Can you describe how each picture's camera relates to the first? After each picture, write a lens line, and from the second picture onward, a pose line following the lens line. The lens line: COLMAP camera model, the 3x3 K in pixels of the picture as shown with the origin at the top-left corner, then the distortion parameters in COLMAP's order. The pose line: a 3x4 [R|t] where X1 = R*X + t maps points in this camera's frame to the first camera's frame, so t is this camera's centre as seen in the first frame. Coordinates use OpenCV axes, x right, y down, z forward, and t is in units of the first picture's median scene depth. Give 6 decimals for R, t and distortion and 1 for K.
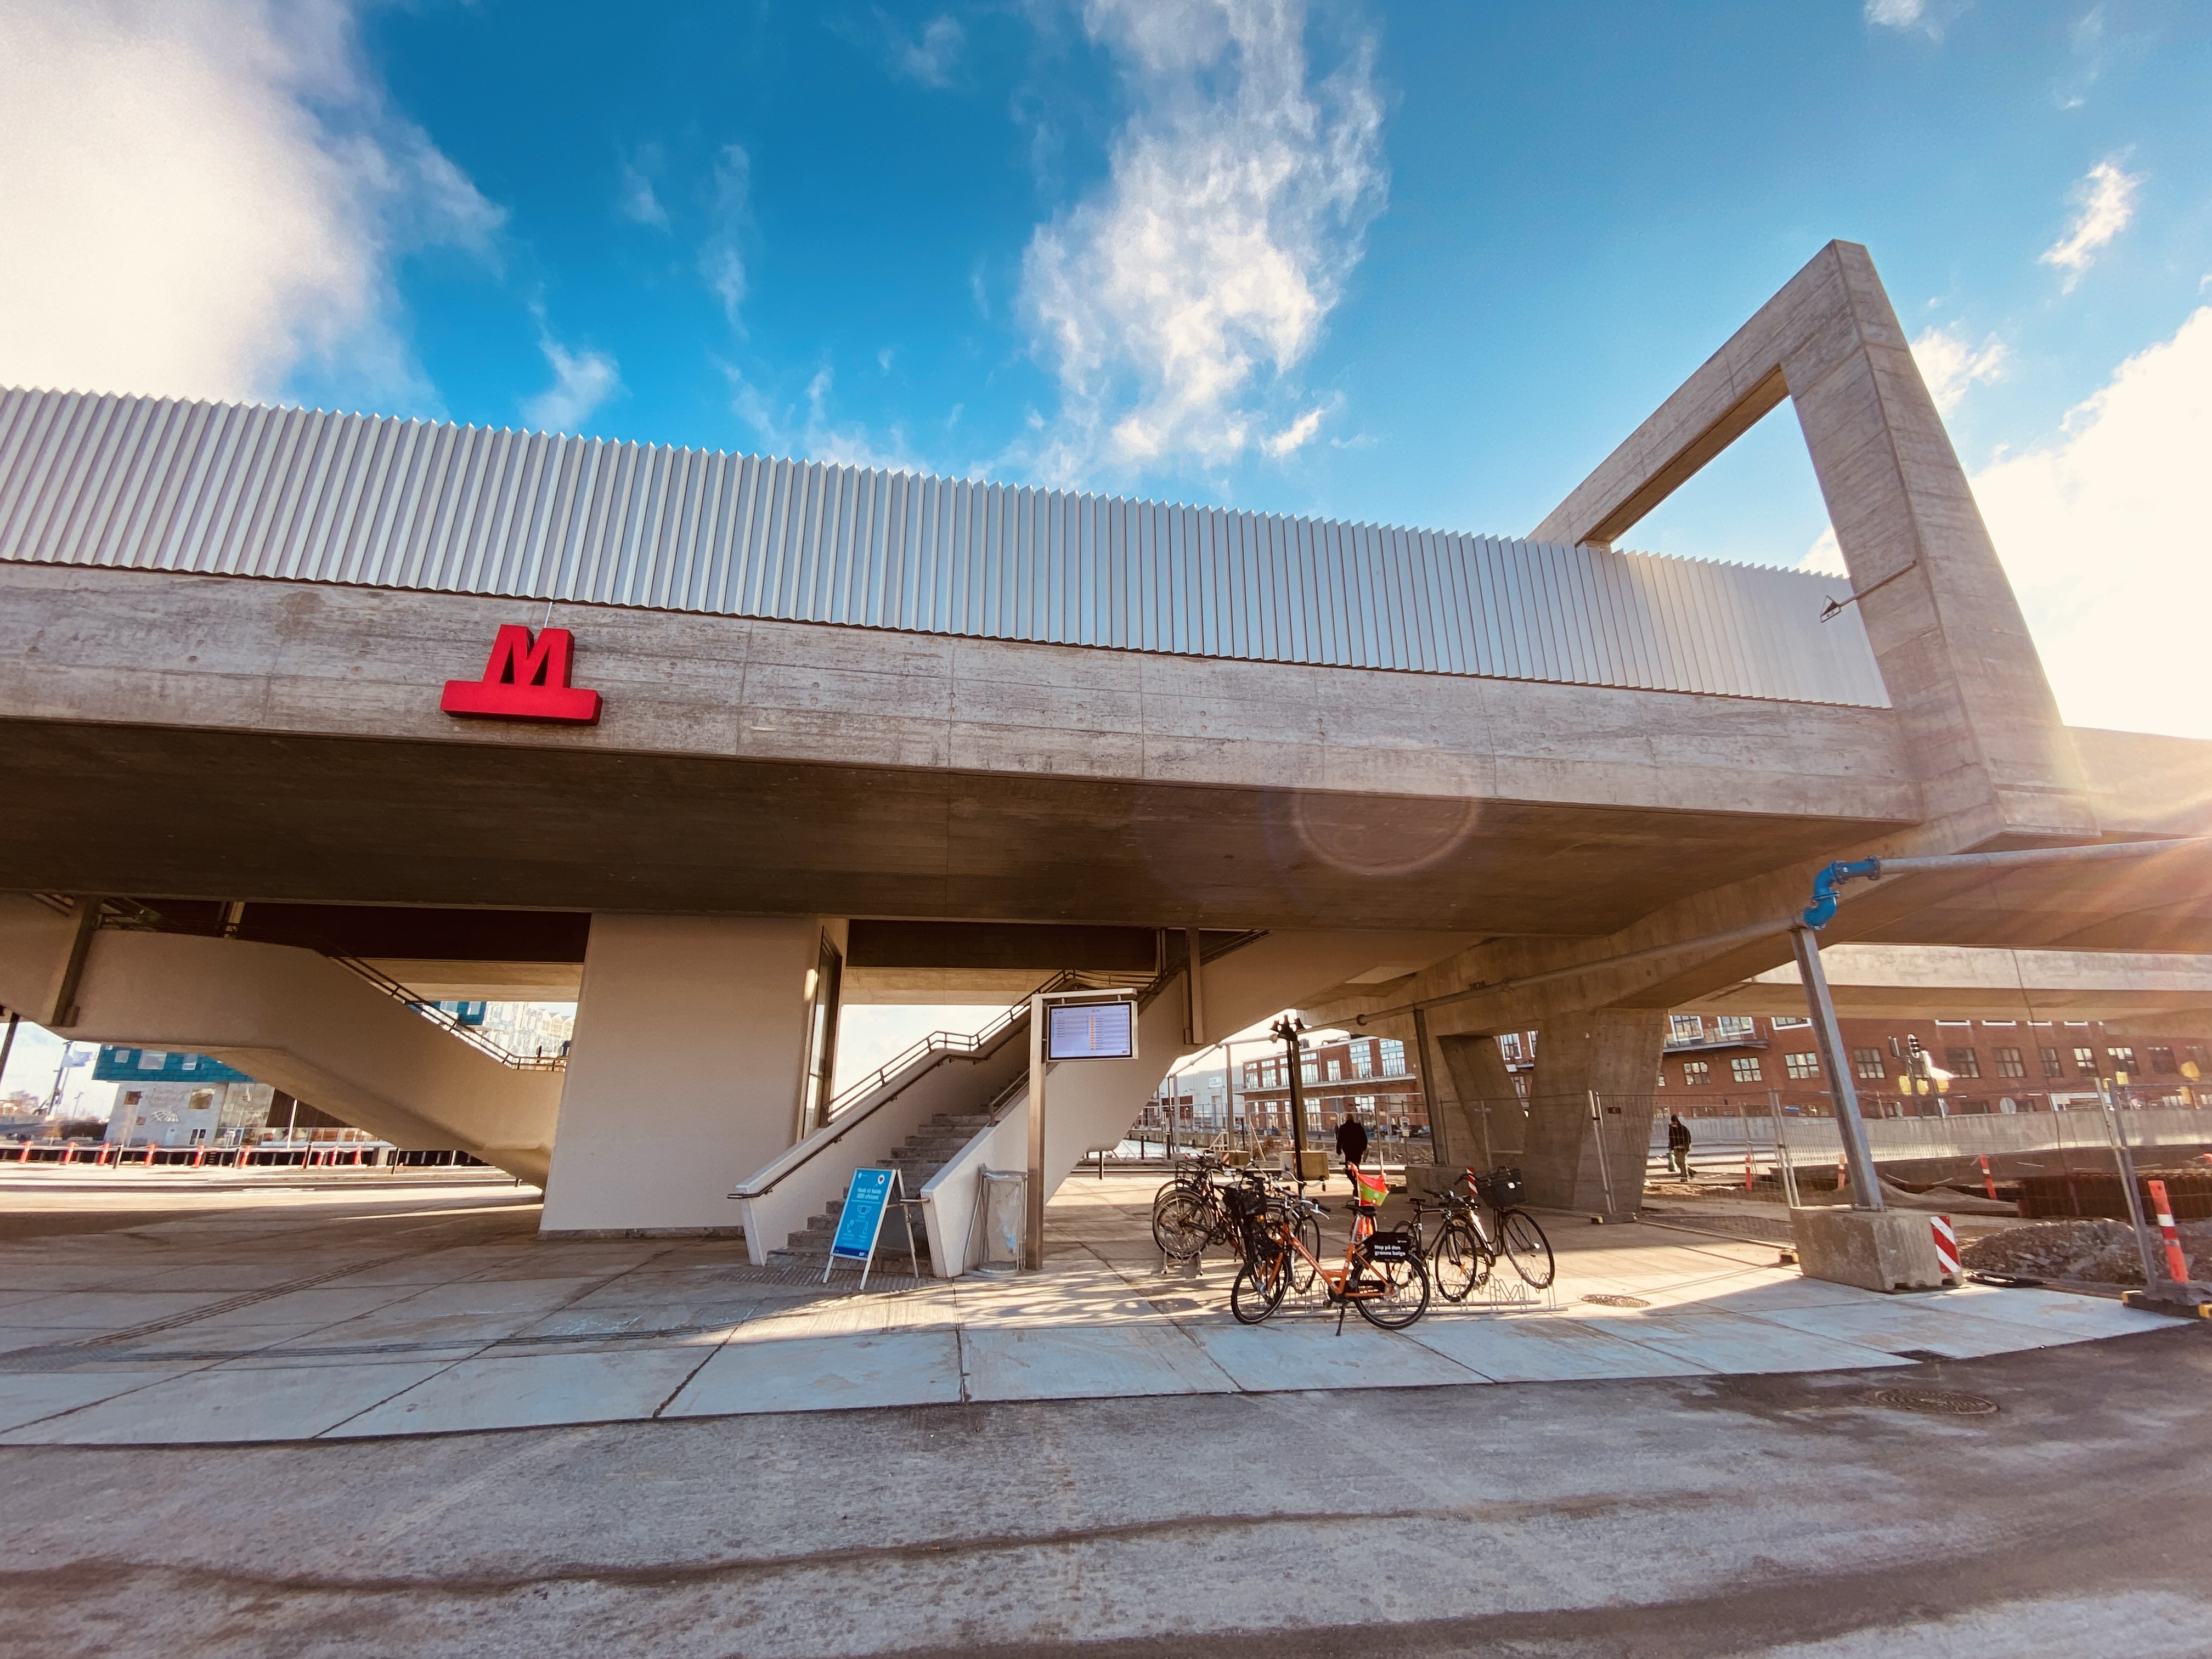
lens RADIAL K [[895.0, 0, 1106.0], [0, 895.0, 829.5], [0, 0, 1]] dist [0.024621, -0.022266]
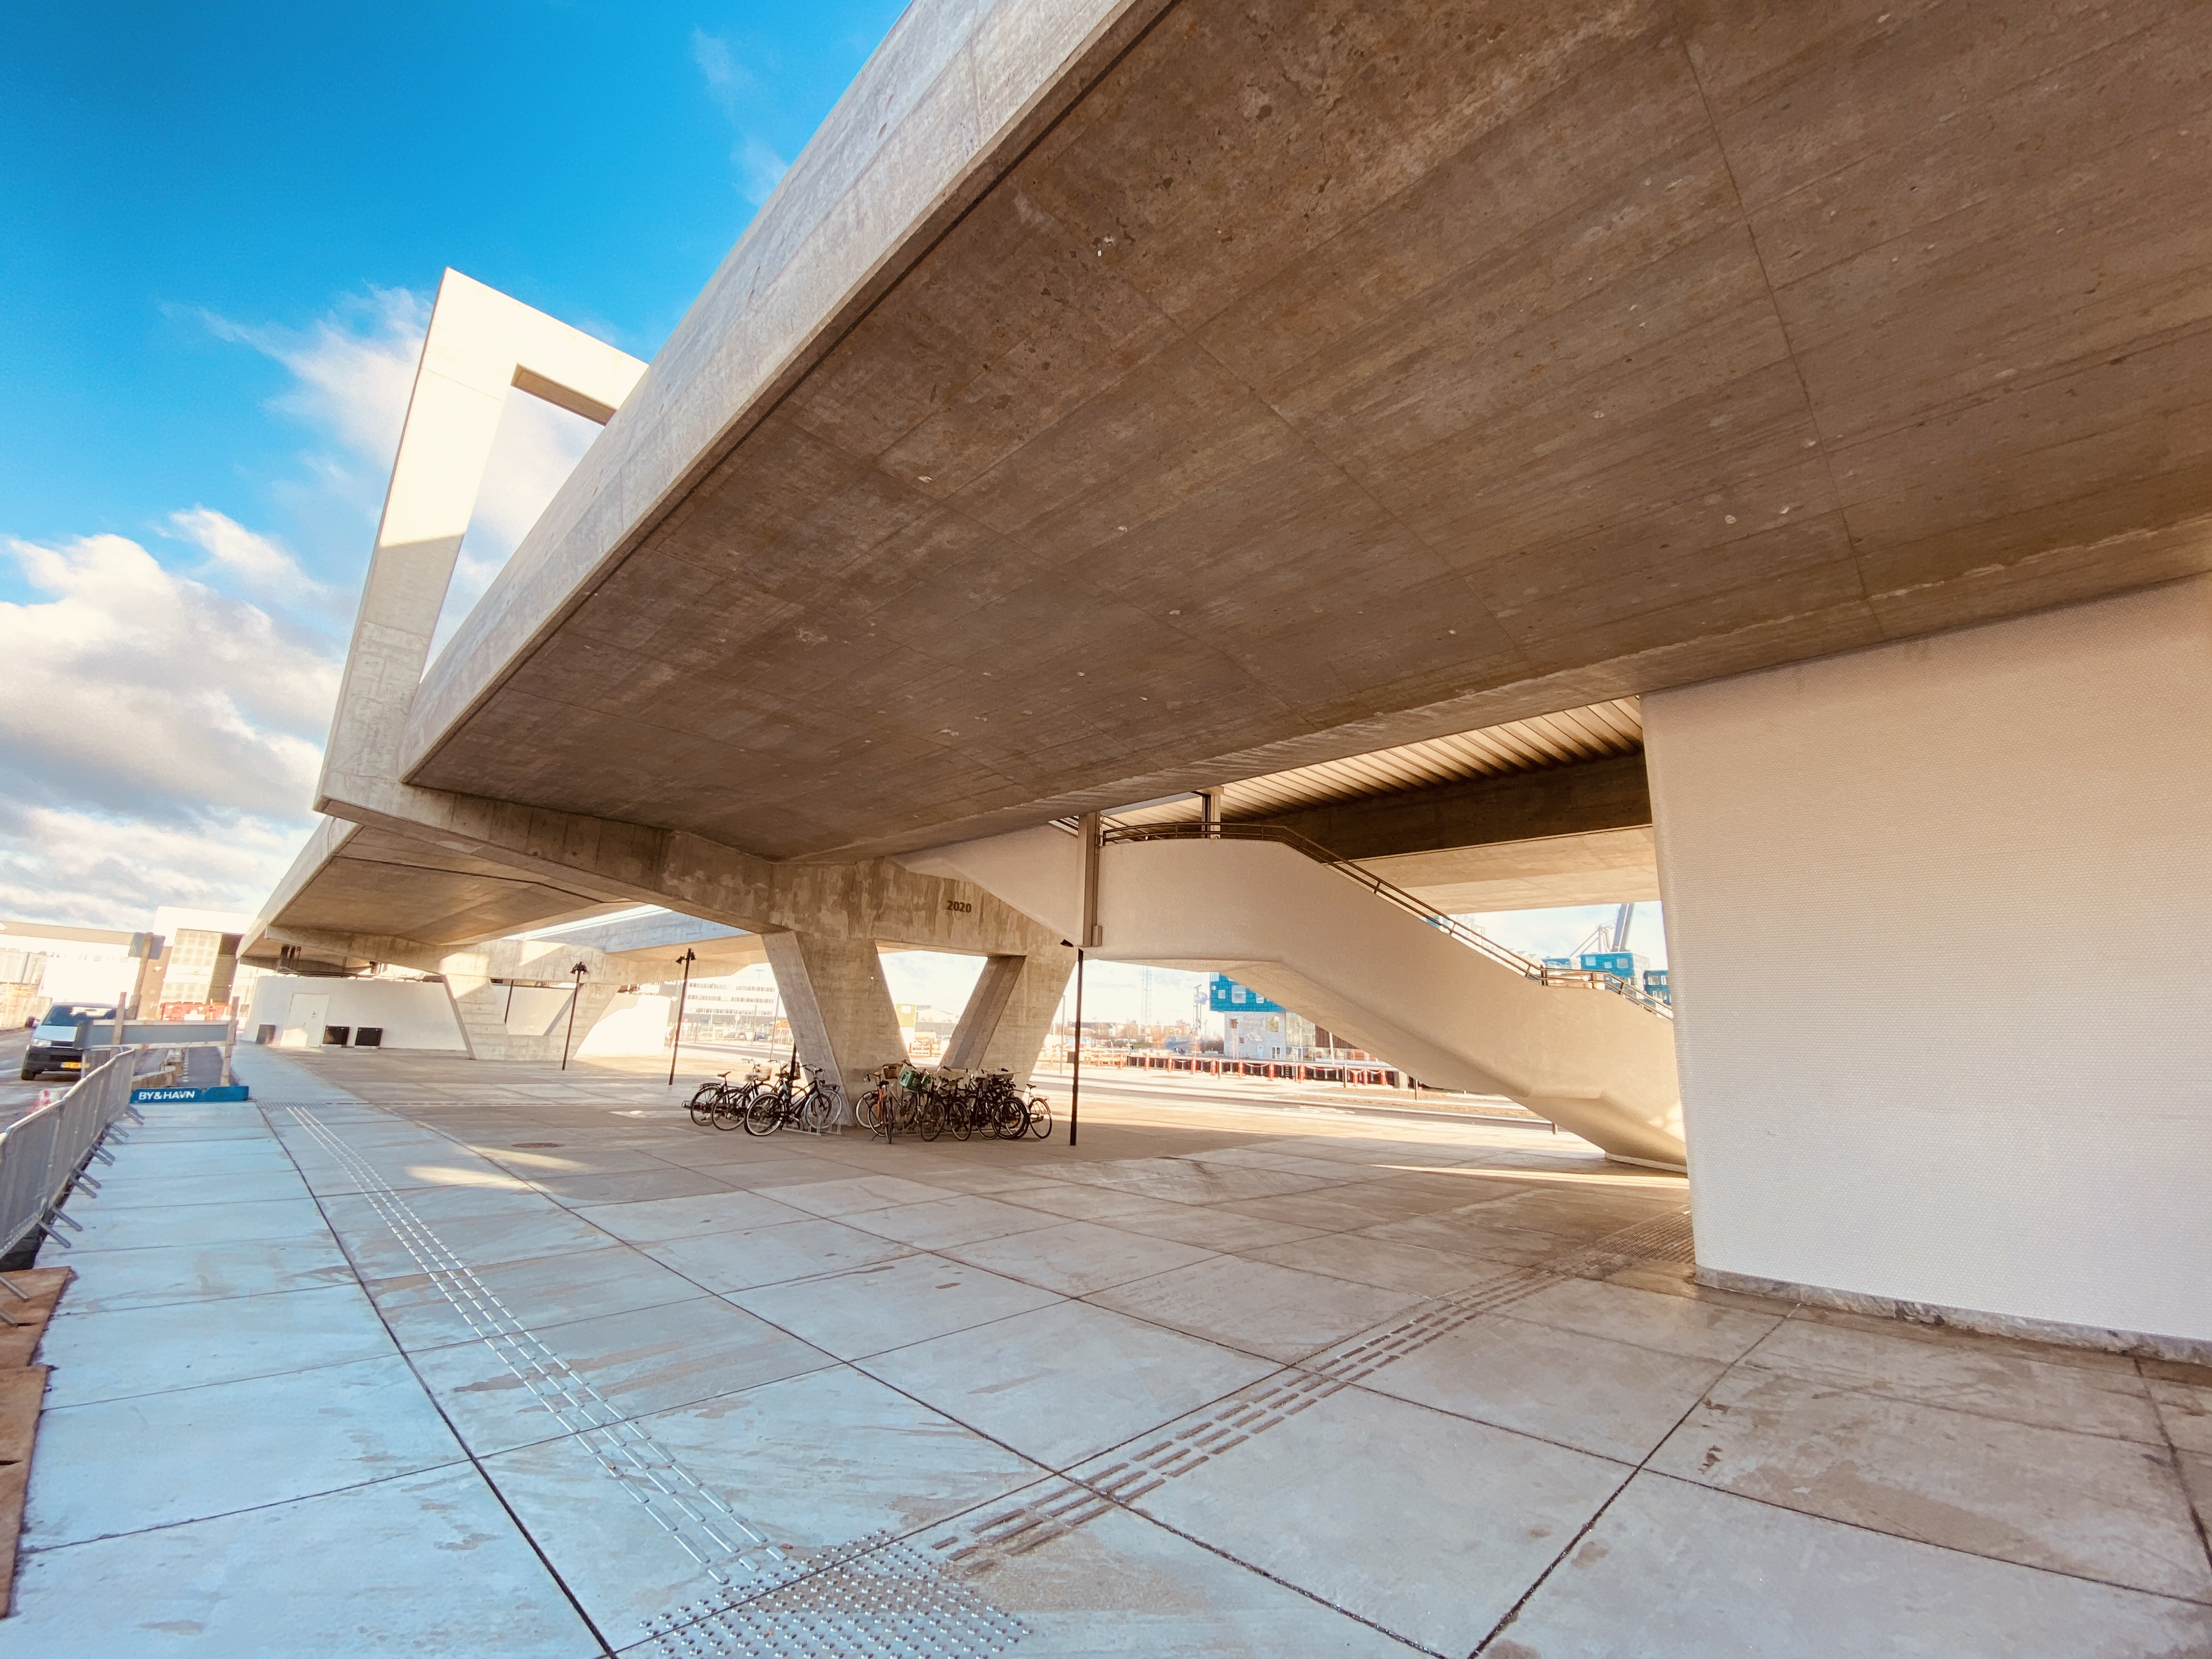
lens RADIAL K [[895.0, 0, 1106.0], [0, 895.0, 829.5], [0, 0, 1]] dist [0.024621, -0.022266]
pose [[0.577907, -0.157272, -0.800805, -0.077316], [0.212893, 0.976332, -0.038108, 0.029022], [0.787845, -0.148463, 0.597711, 0.093839]]
